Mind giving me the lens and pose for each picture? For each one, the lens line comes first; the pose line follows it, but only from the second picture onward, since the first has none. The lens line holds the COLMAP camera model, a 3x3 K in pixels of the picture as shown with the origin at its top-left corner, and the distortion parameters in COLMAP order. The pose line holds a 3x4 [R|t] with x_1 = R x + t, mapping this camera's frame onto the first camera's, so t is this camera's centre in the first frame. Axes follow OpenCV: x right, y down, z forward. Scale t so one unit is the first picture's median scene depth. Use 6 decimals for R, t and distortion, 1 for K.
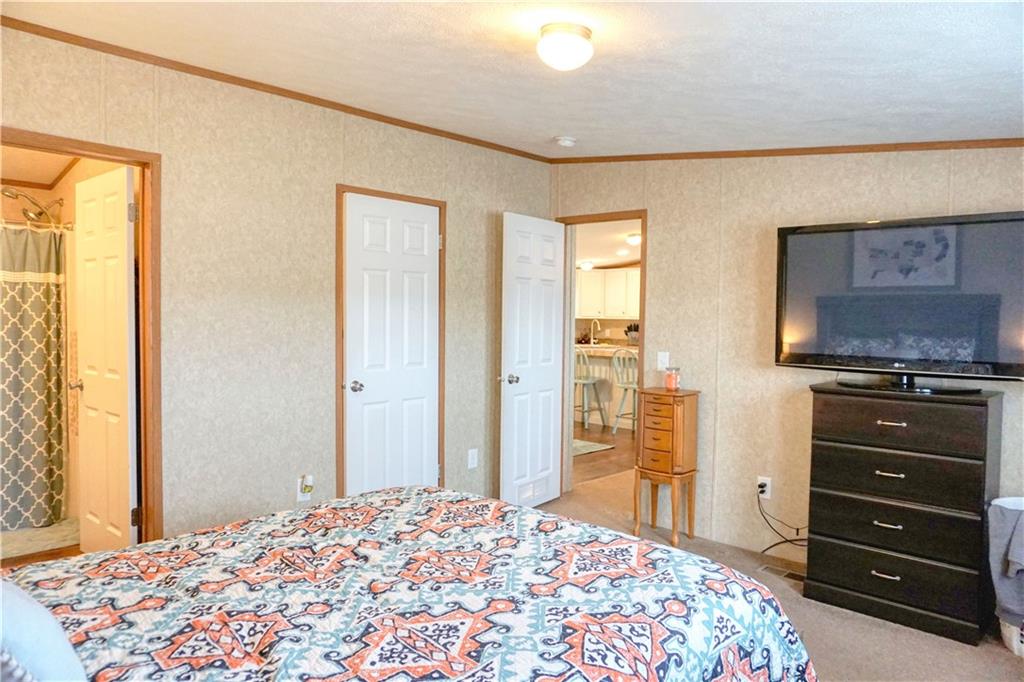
lens RADIAL K [[682.7, 0, 512.0], [0, 682.7, 341.0], [0, 0, 1]] dist [-0.042885, 0.001300]
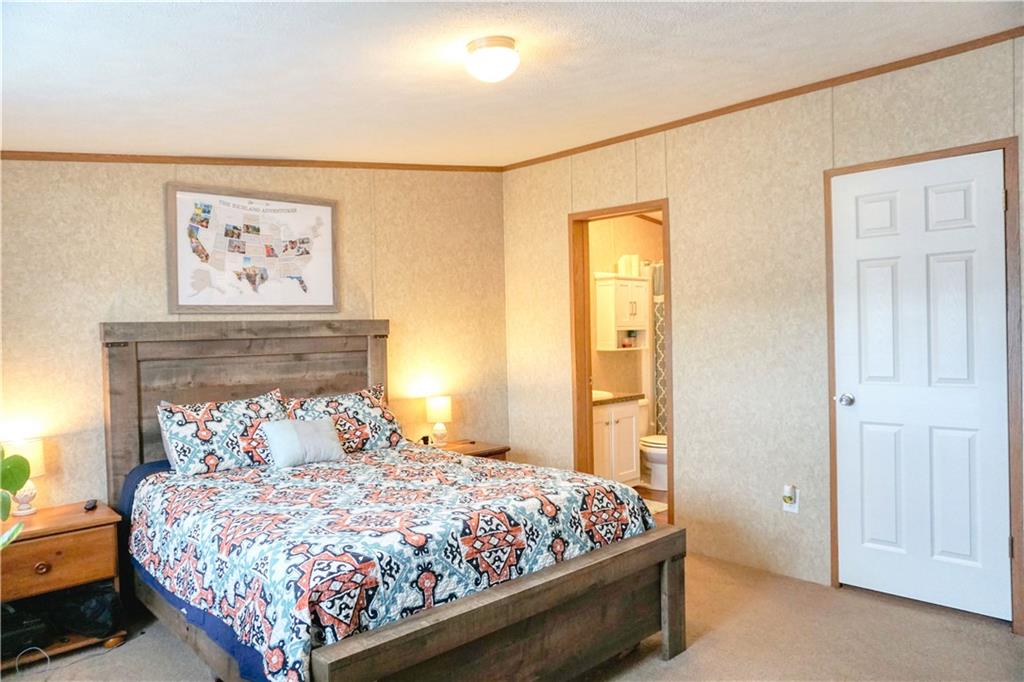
lens RADIAL K [[682.7, 0, 512.0], [0, 682.7, 341.0], [0, 0, 1]] dist [-0.042885, 0.001300]
pose [[-0.077152, 0.007774, -0.996989, 0.763813], [-0.018764, 0.999781, 0.009248, -0.008719], [0.996843, 0.019421, -0.076990, 0.765855]]
